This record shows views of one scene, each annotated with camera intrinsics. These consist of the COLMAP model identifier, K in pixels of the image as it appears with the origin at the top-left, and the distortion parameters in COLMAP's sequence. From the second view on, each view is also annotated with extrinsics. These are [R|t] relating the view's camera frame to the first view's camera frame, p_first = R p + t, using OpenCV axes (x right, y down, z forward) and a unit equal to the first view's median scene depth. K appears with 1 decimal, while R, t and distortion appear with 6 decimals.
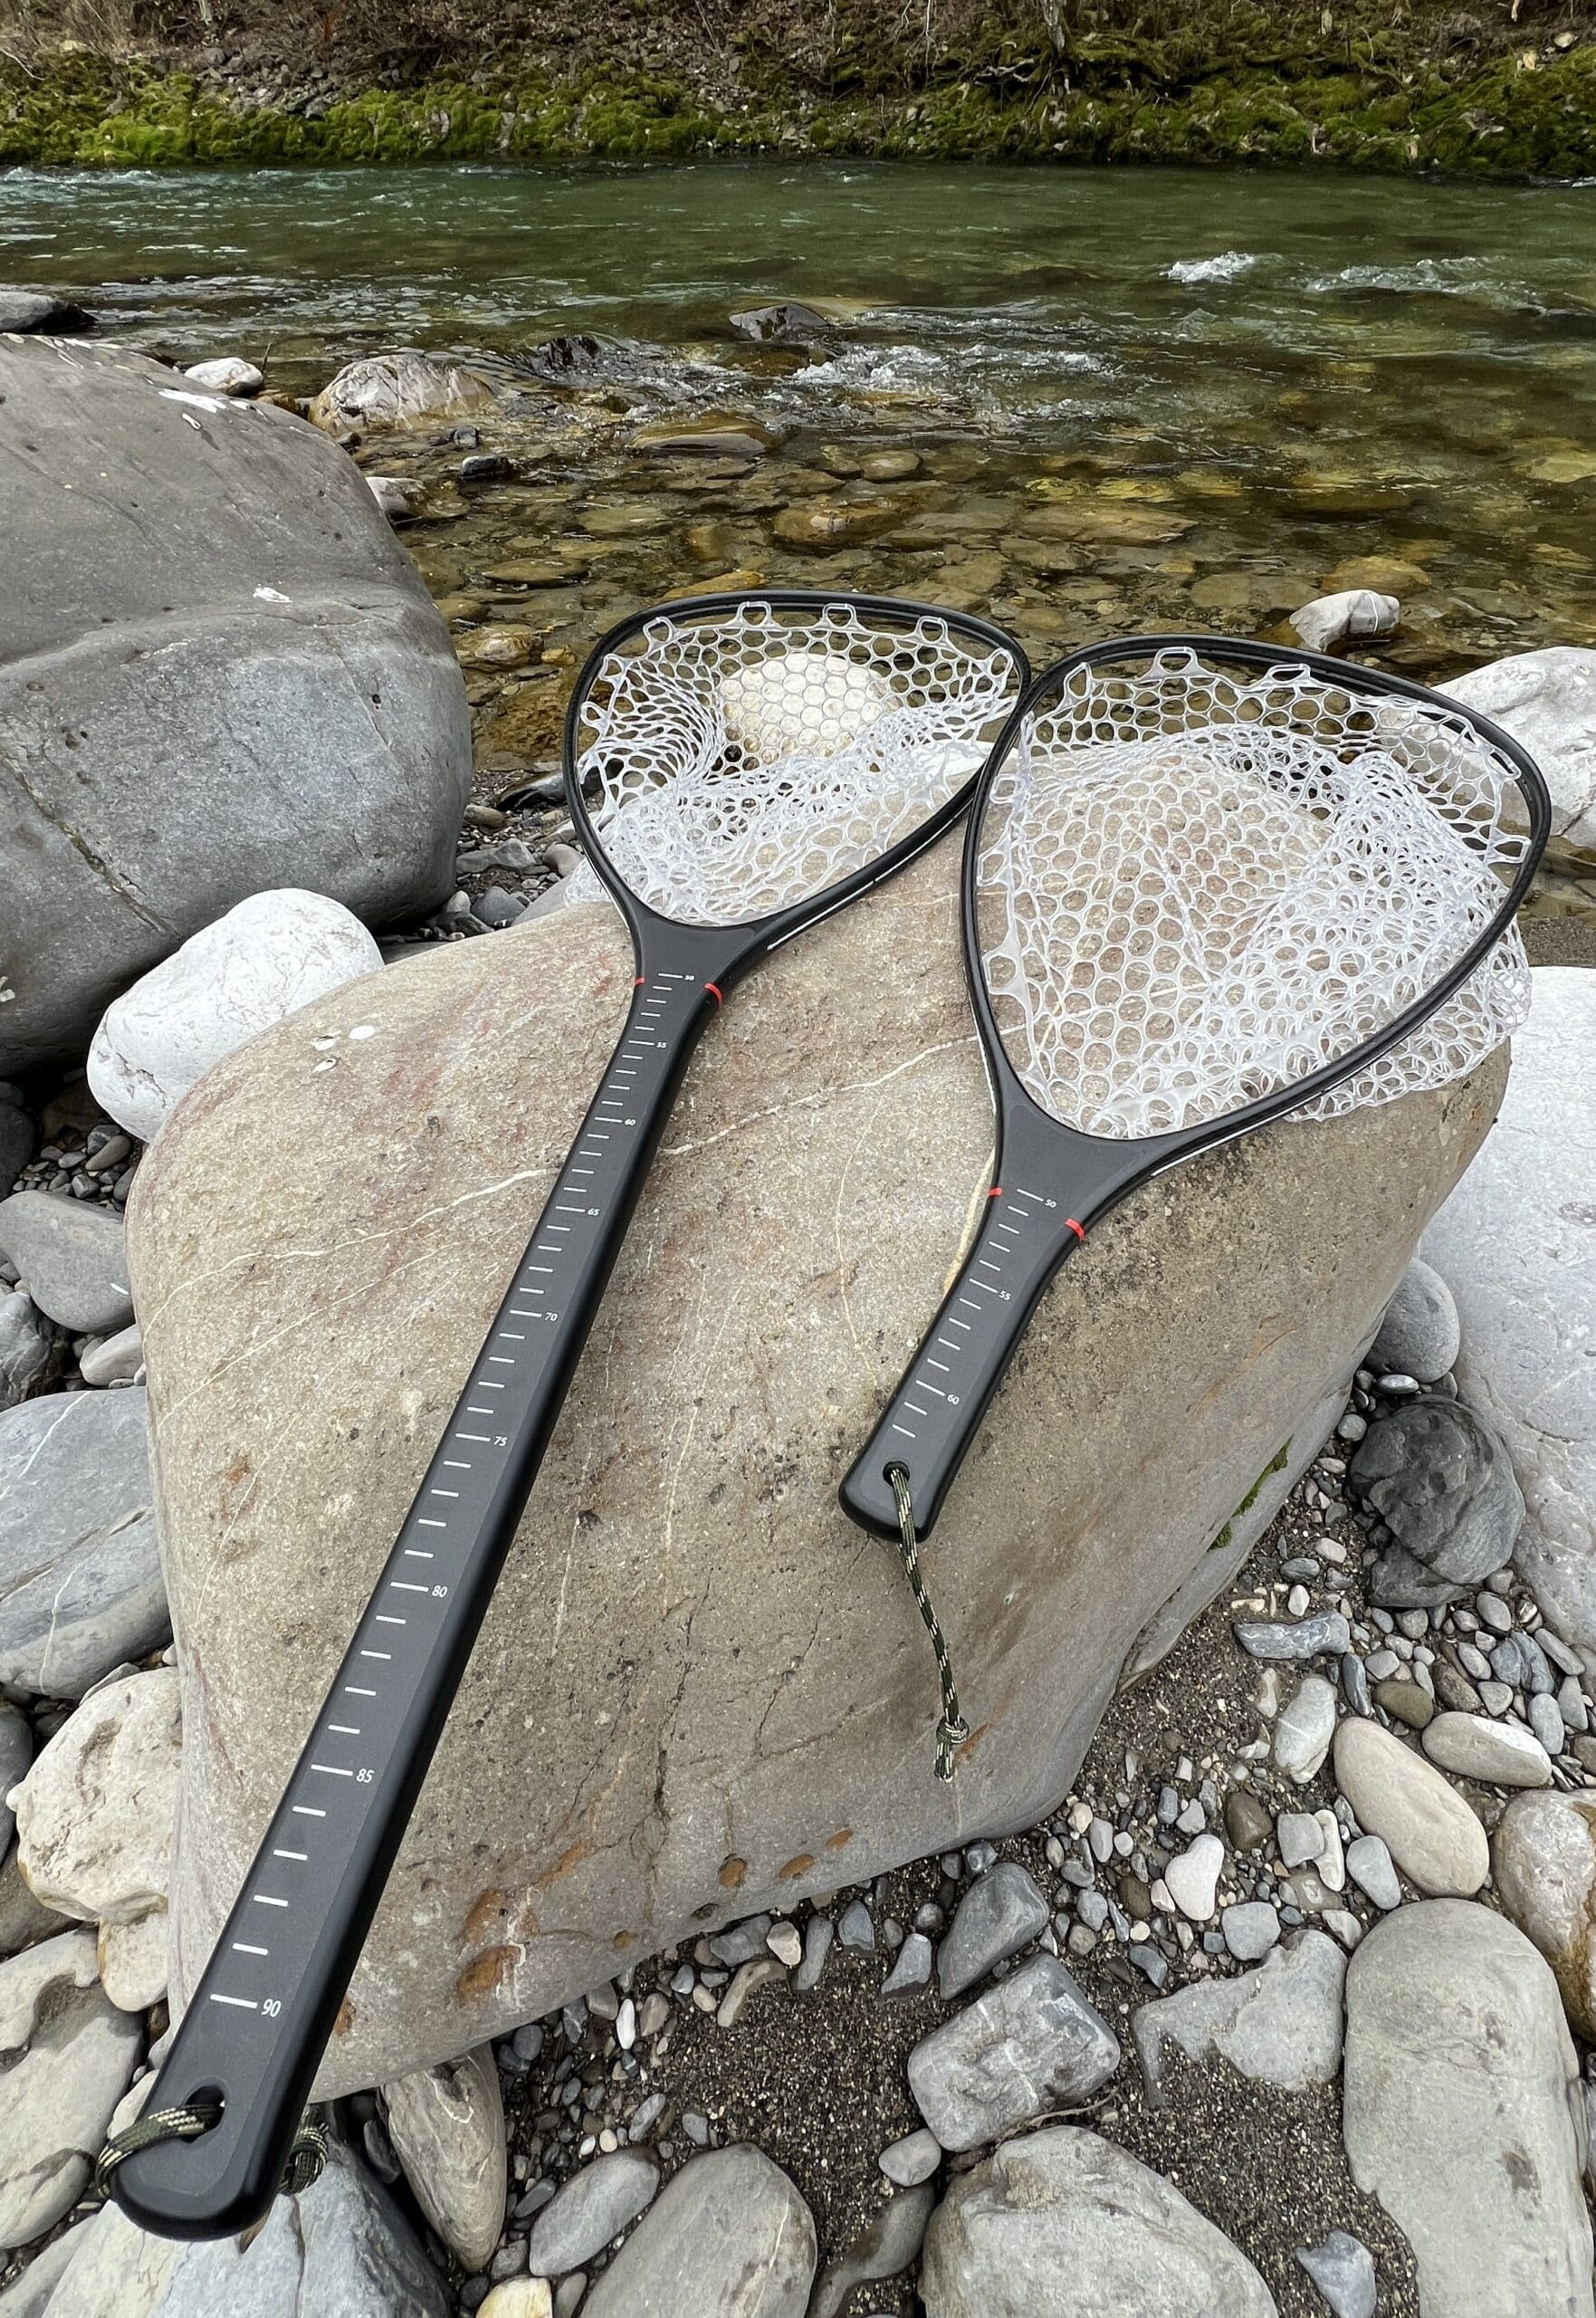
lens RADIAL K [[1120.8, 0, 857.5], [0, 1120.8, 1061.7], [0, 0, 1]] dist [-0.001108, 0.000359]
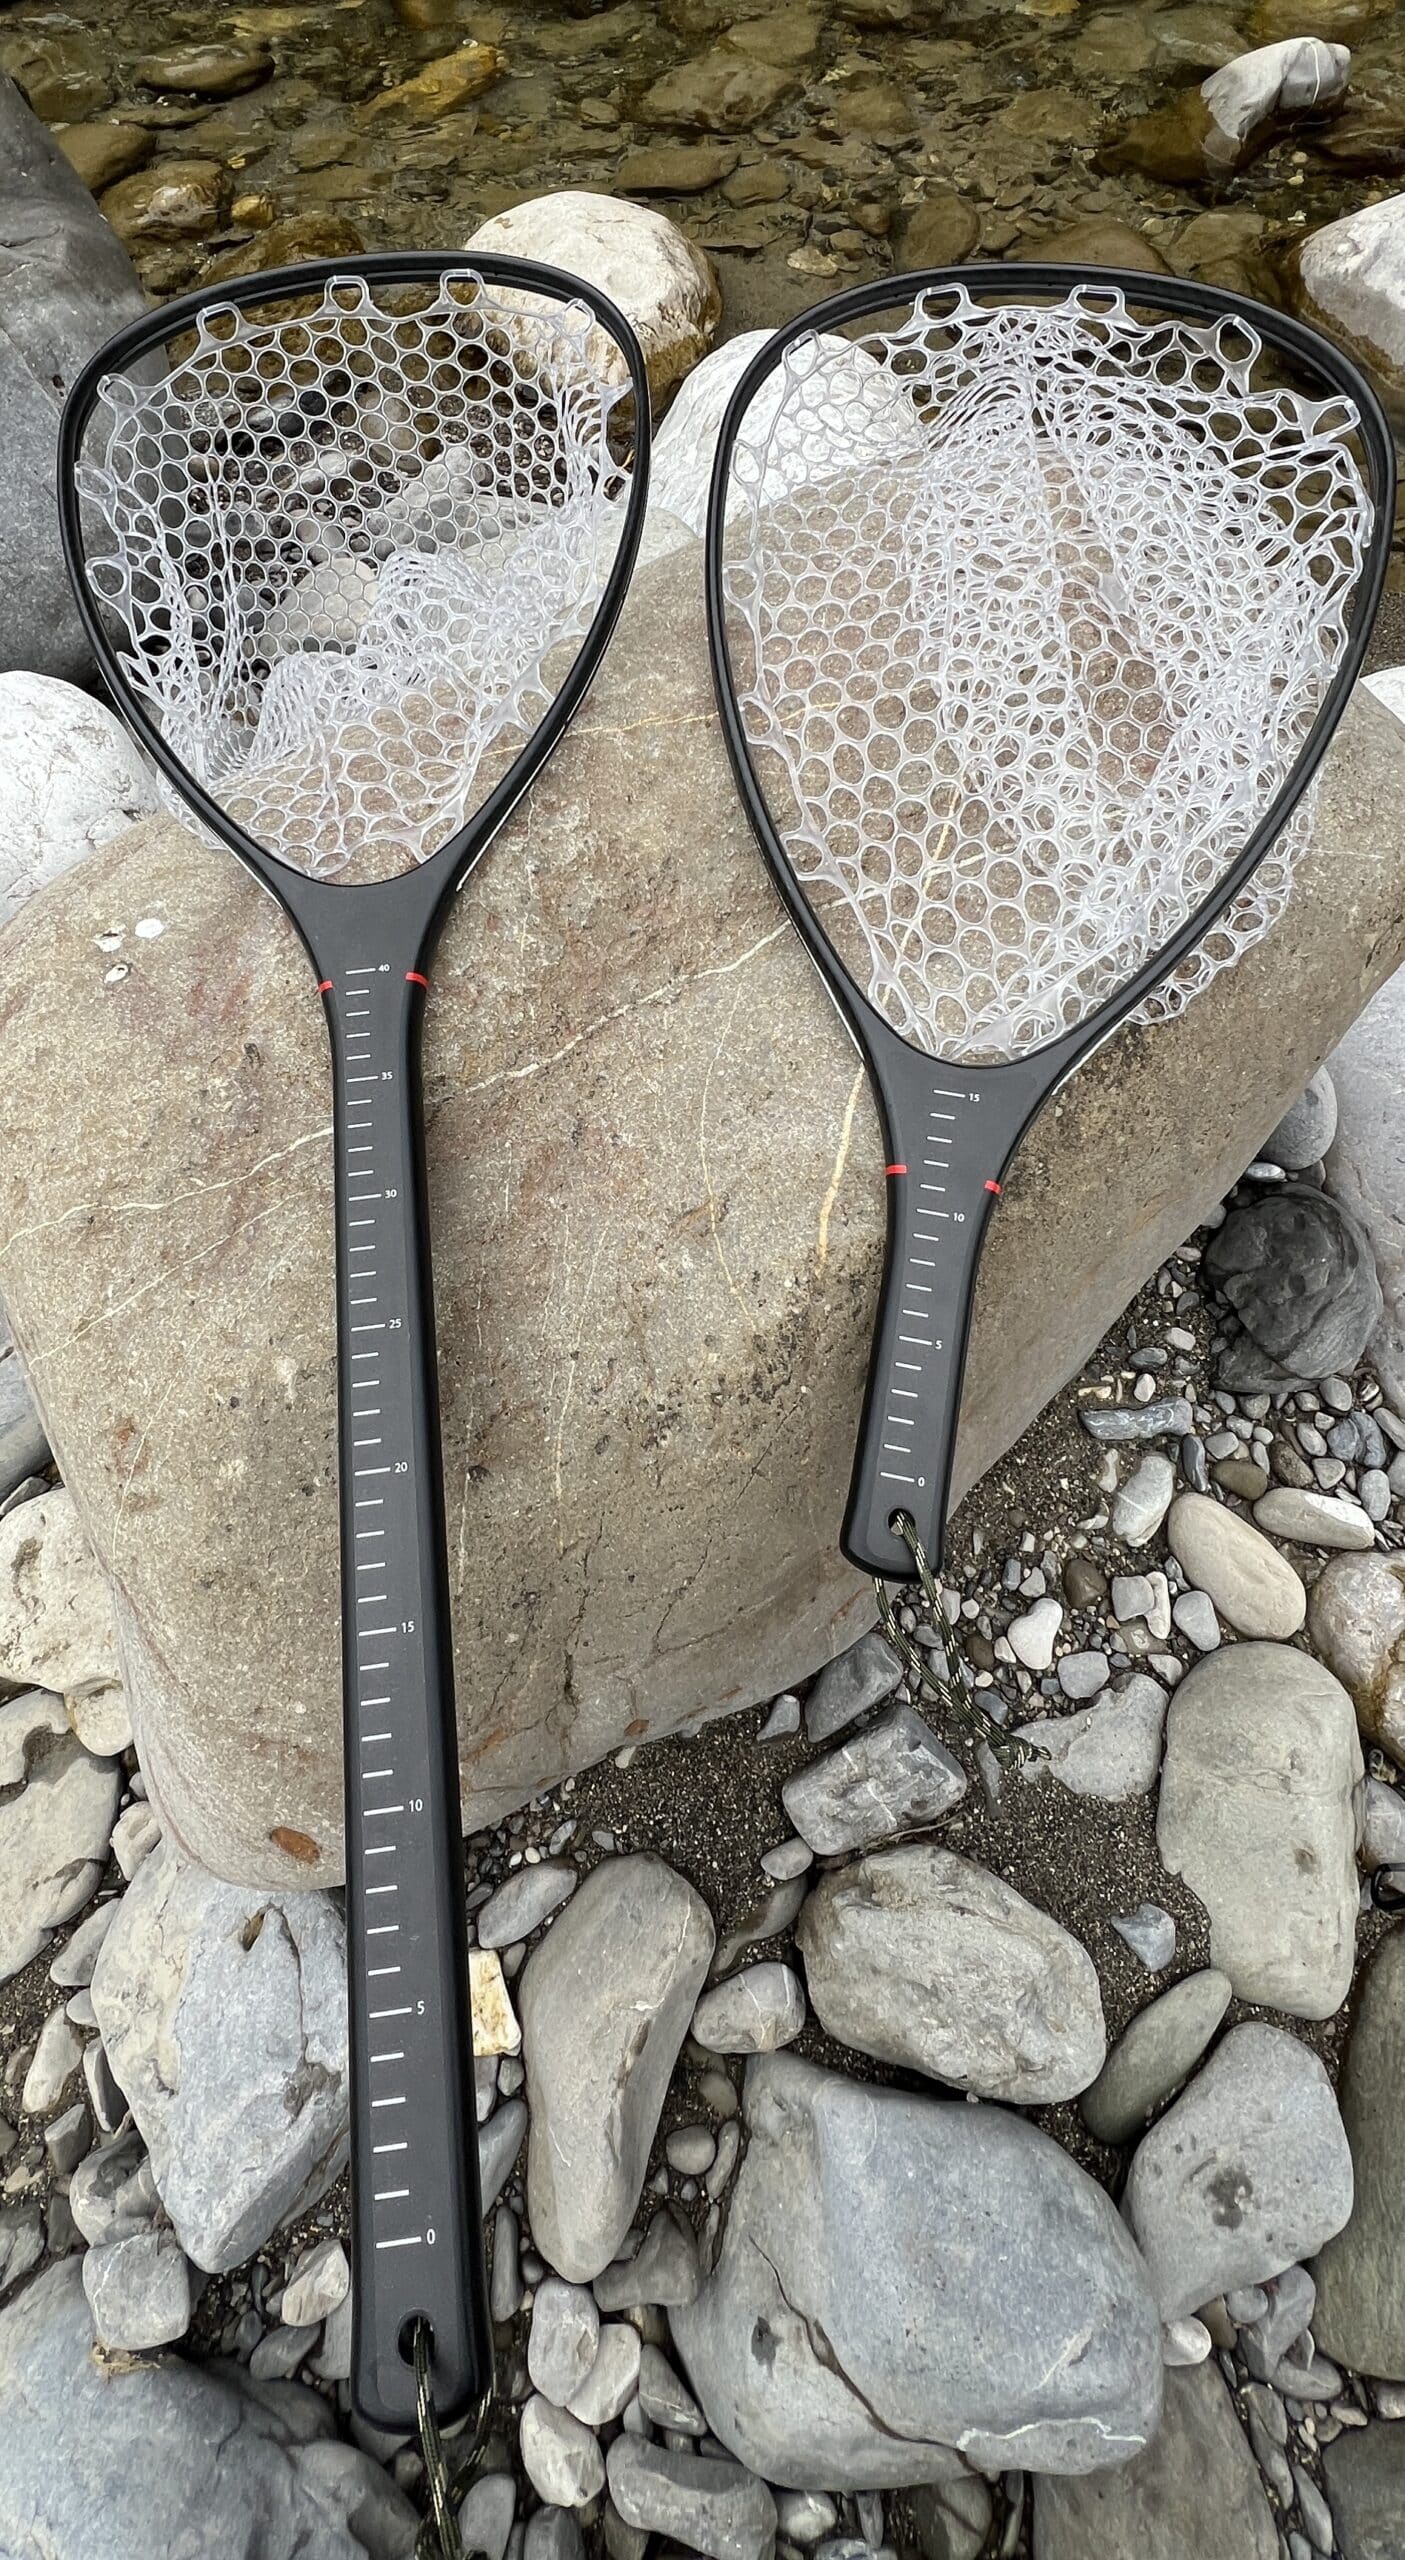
lens RADIAL K [[1190.7, 0, 634.7], [0, 1190.7, 1067.6], [0, 0, 1]] dist [-0.002633, 0.000452]
pose [[0.998663, -0.046727, -0.022091, -0.040384], [0.051398, 0.942860, 0.329202, -0.202992], [0.005446, -0.329897, 0.944001, 0.072352]]
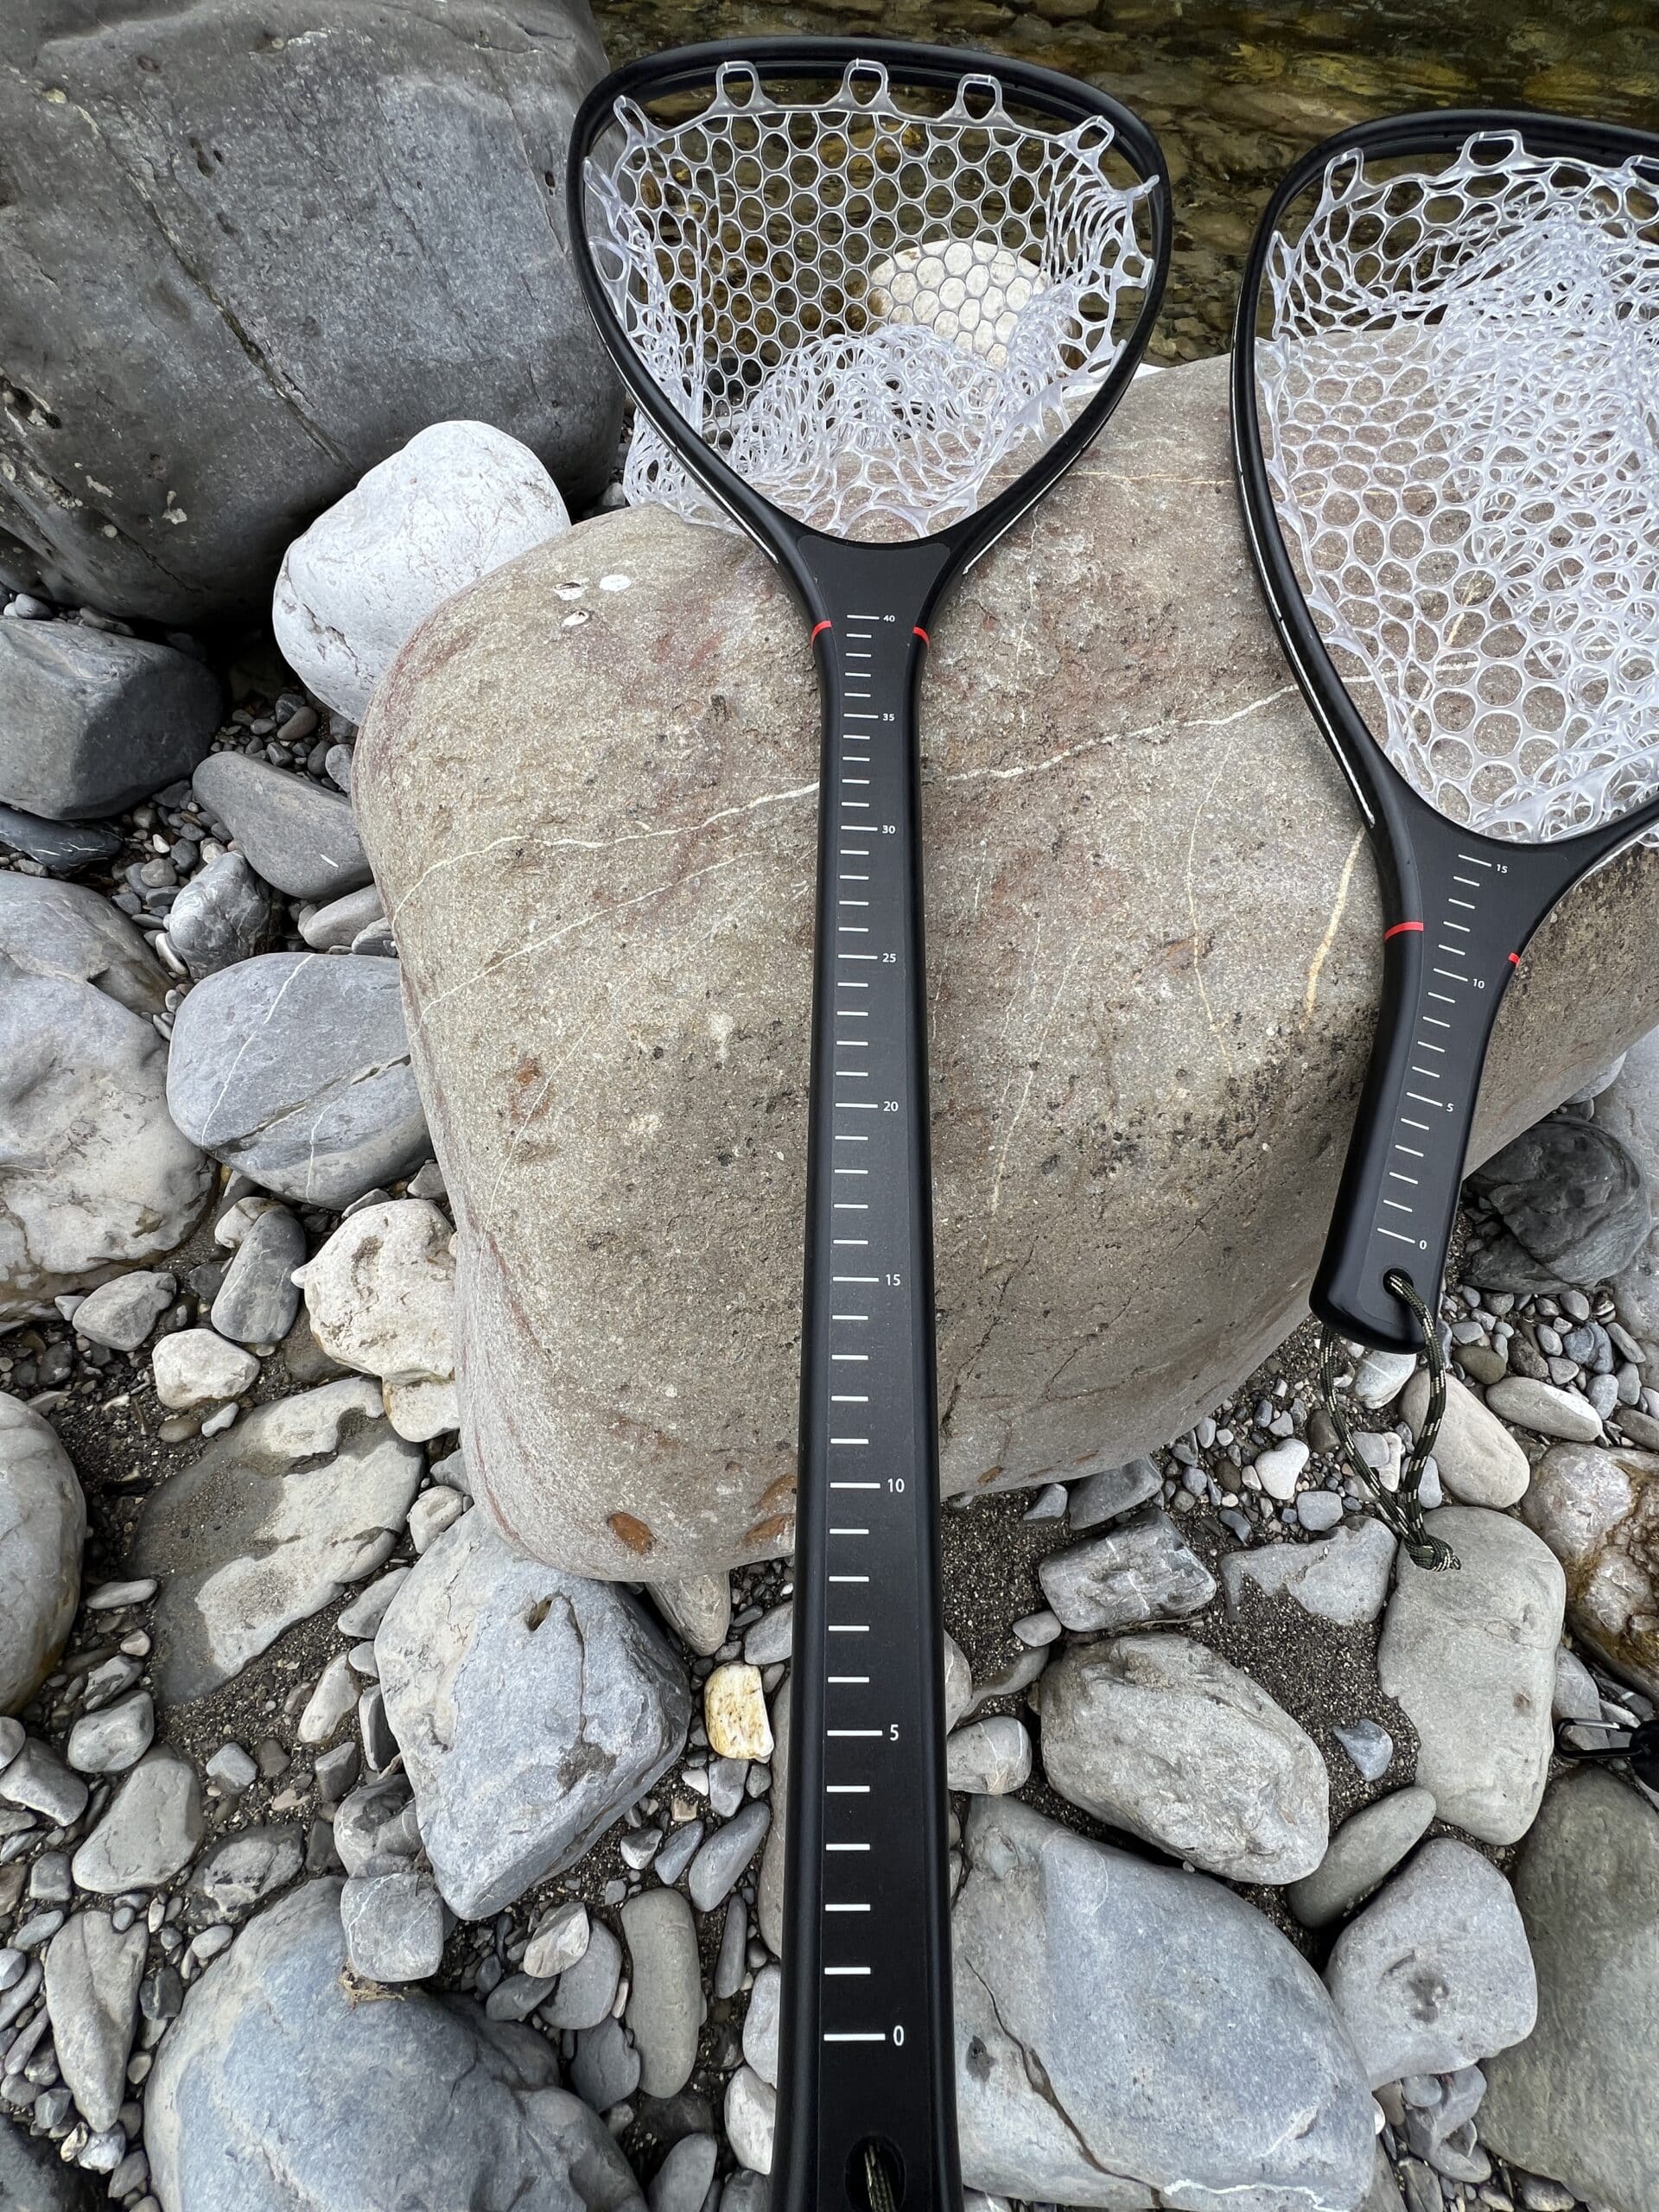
lens RADIAL K [[886.1, 0, 836.3], [0, 886.1, 1104.2], [0, 0, 1]] dist [-0.004096, 0.000584]
pose [[0.992139, 0.125115, -0.002427, -0.216878], [-0.114807, 0.917768, 0.380158, 0.058586], [0.049791, -0.376891, 0.924918, 0.237439]]
